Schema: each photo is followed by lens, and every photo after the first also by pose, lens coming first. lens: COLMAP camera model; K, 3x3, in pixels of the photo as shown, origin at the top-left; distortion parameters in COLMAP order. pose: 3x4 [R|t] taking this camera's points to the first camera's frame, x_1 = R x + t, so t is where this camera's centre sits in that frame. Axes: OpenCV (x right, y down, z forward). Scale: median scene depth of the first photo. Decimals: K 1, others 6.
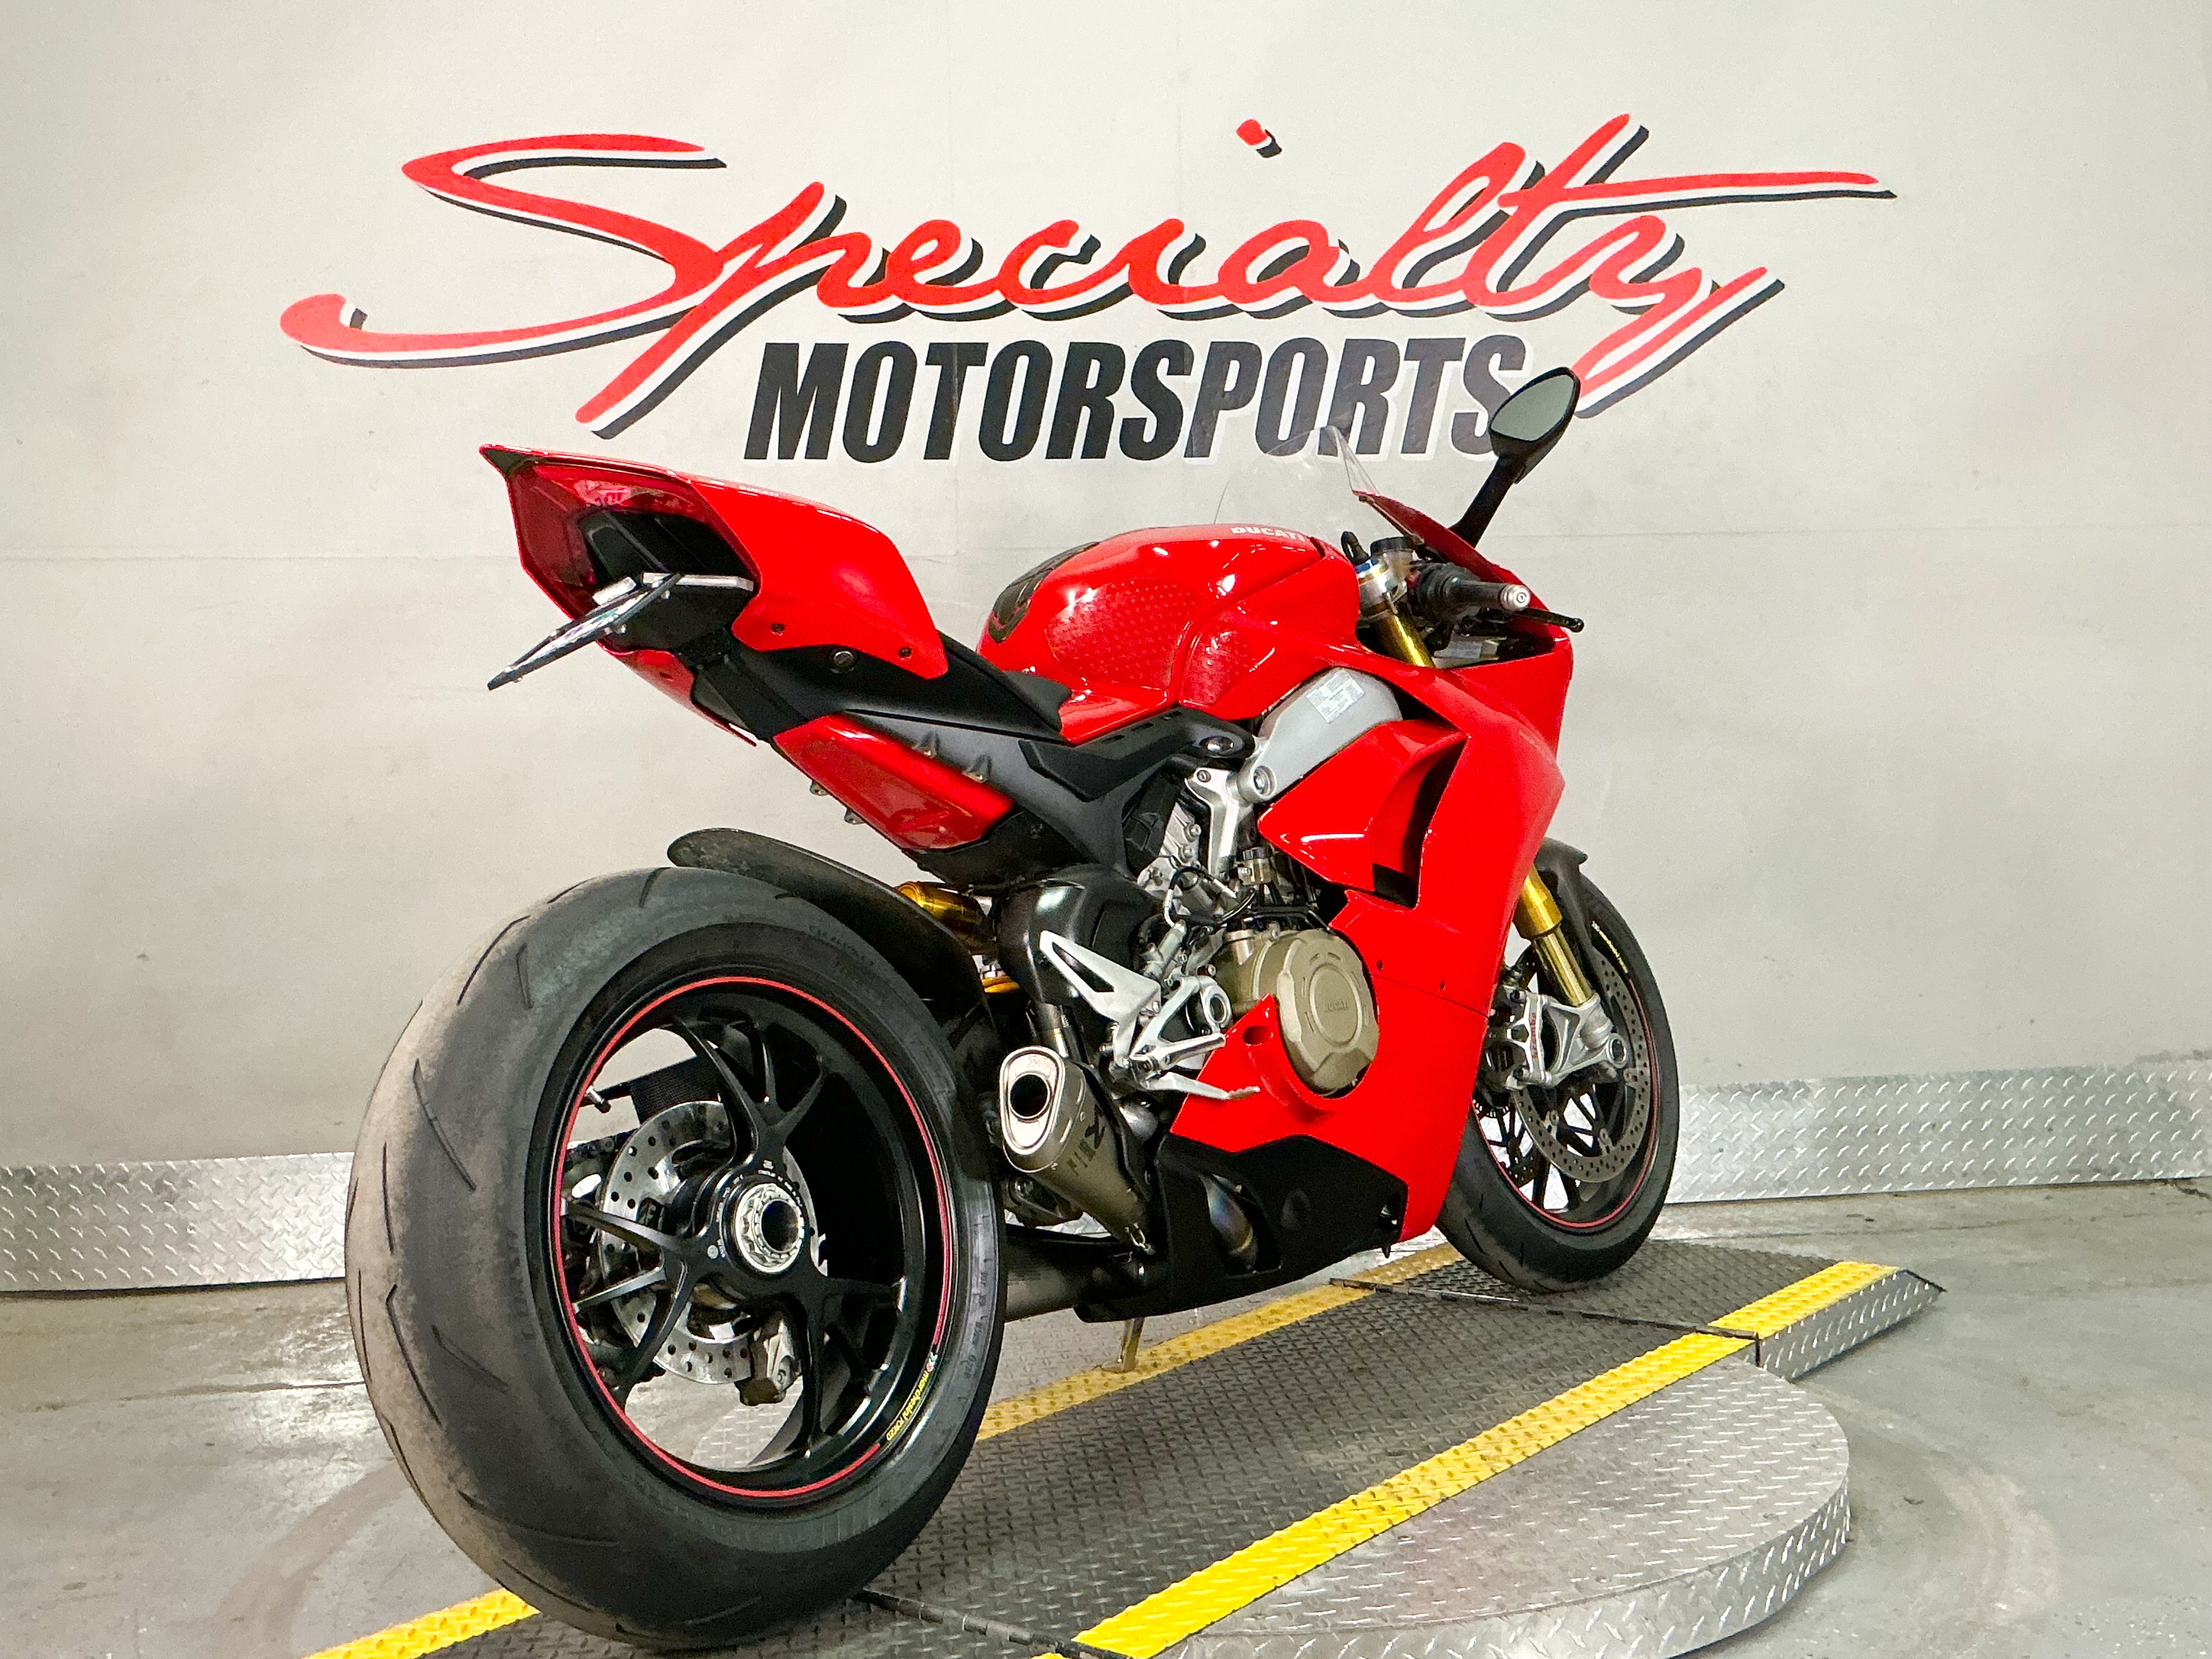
lens RADIAL K [[2413.3, 0, 1106.0], [0, 2413.3, 829.5], [0, 0, 1]] dist [0.153942, -0.321492]
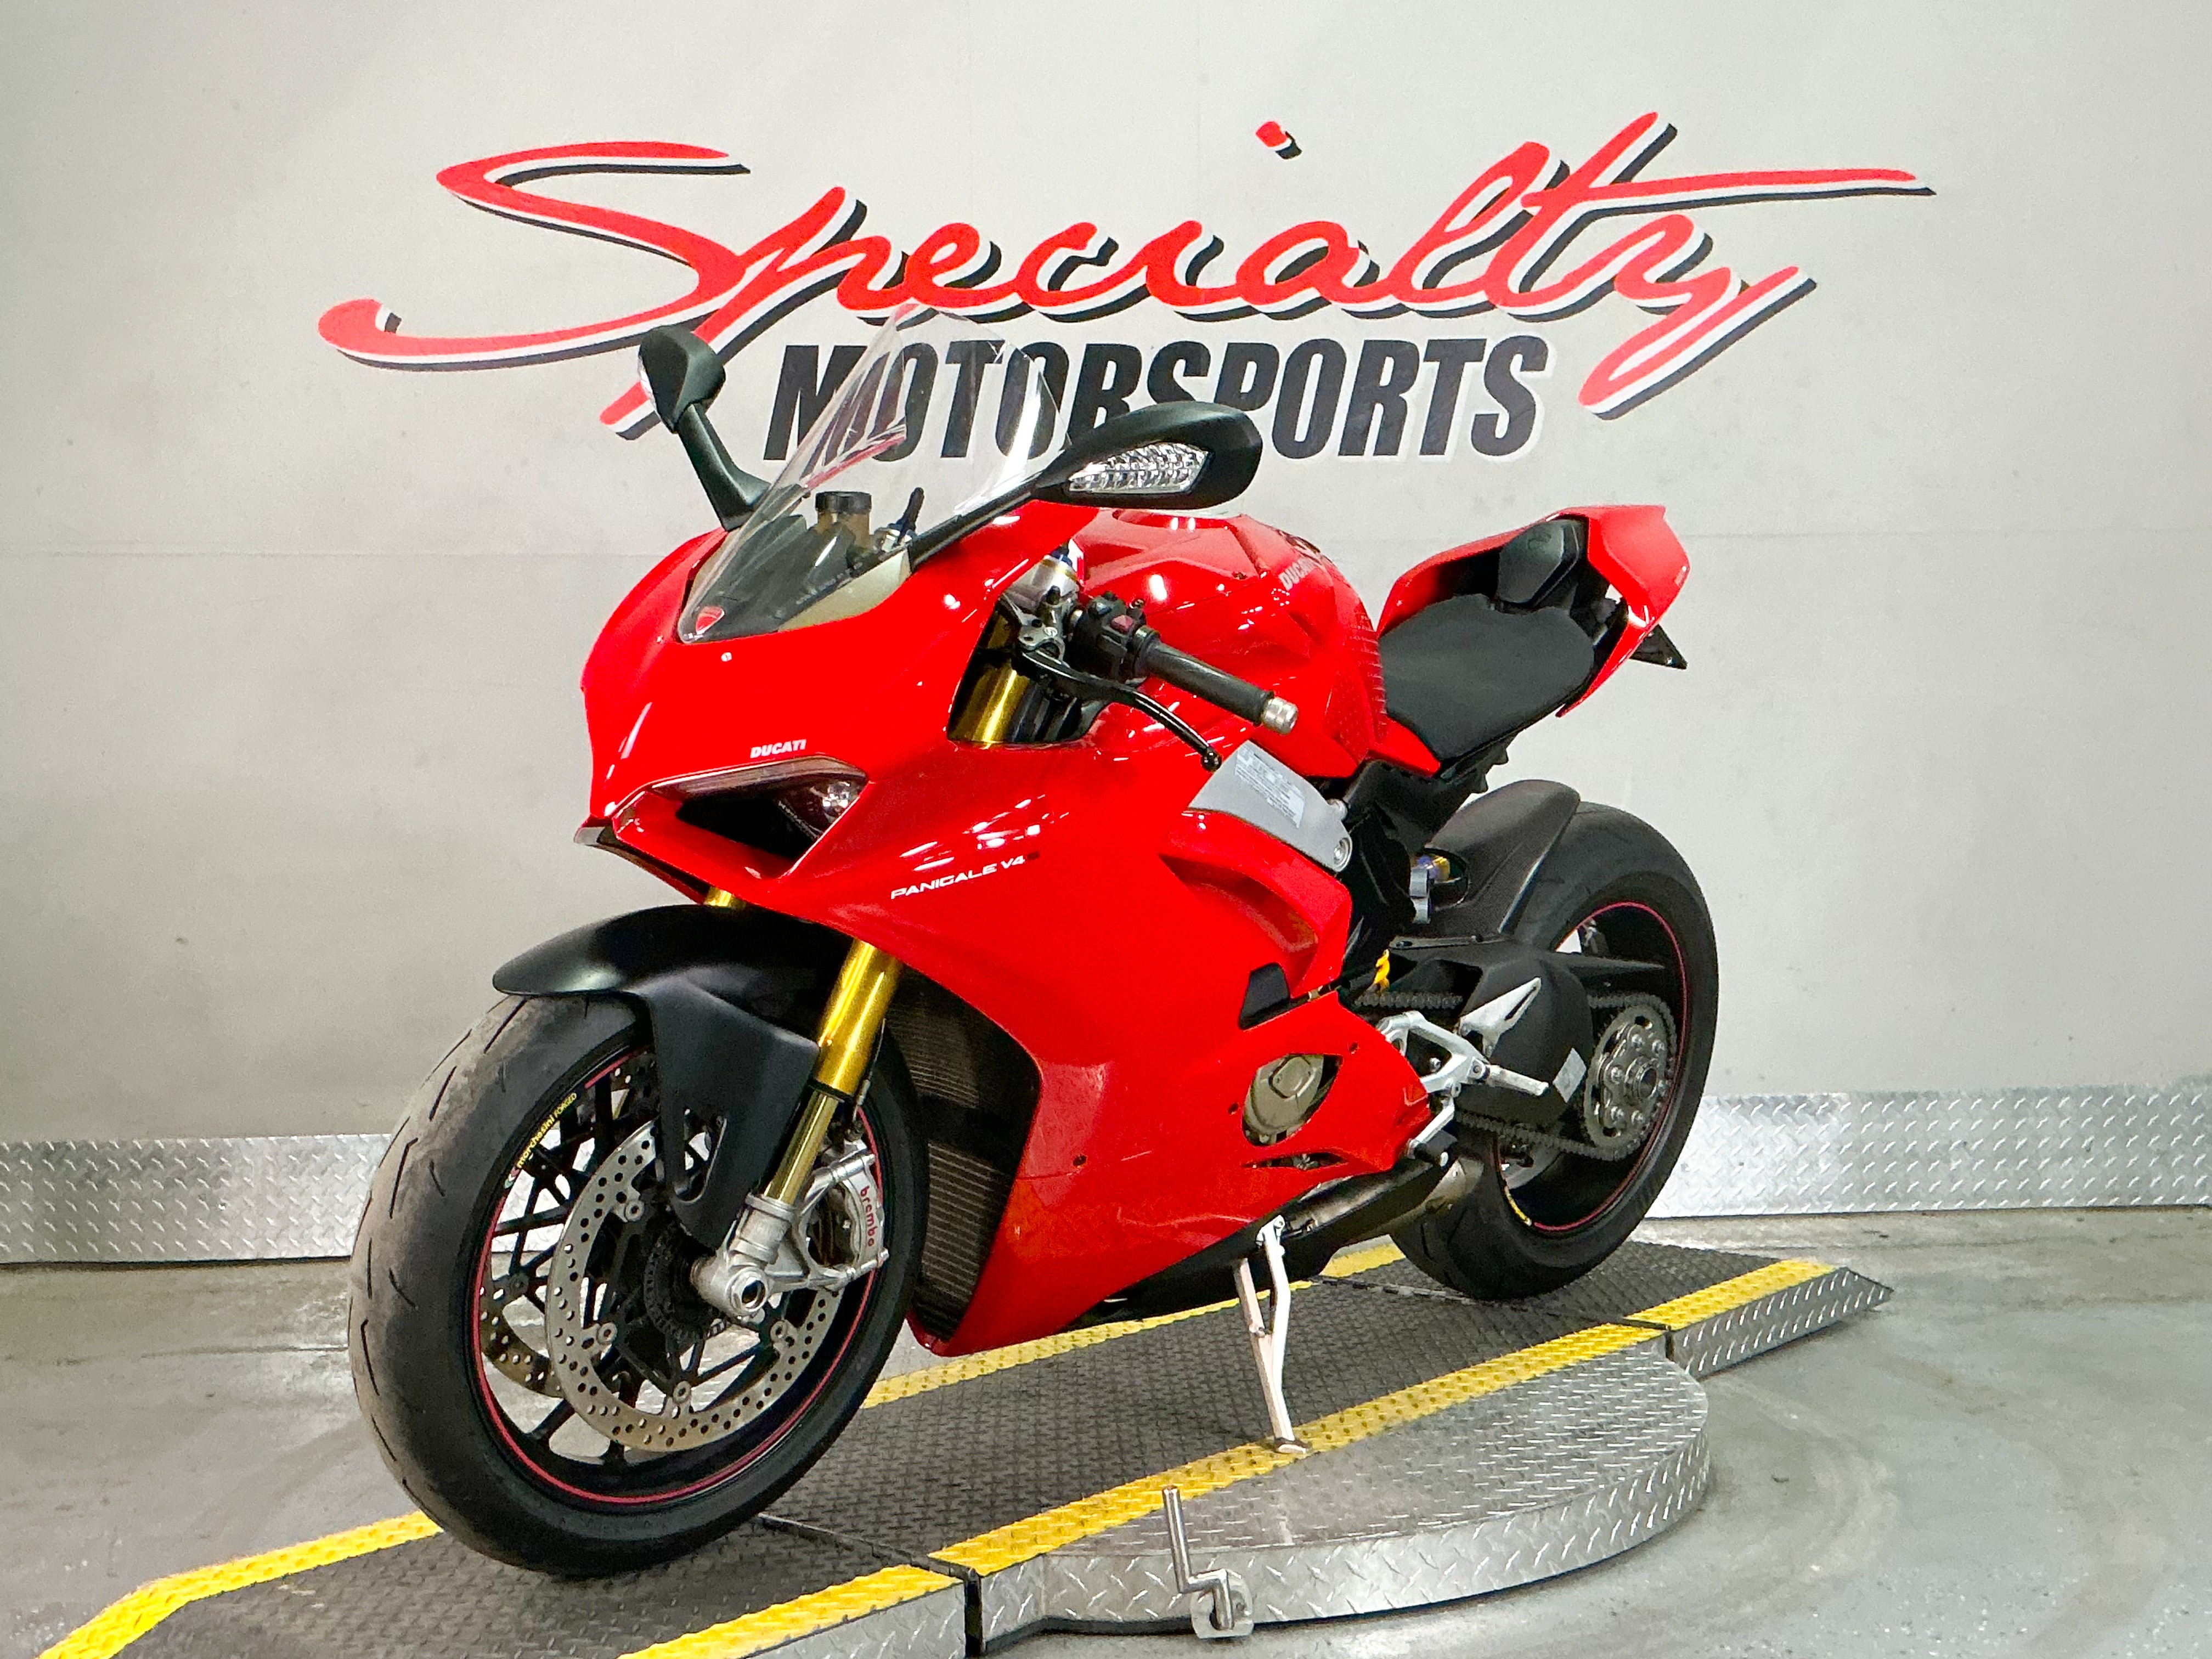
lens RADIAL K [[2663.2, 0, 1106.0], [0, 2663.2, 829.5], [0, 0, 1]] dist [0.136900, -0.215691]
pose [[0.997200, 0.012846, -0.073666, 0.076997], [-0.012997, 0.999914, -0.001572, 0.001841], [0.073640, 0.002525, 0.997282, -0.102313]]
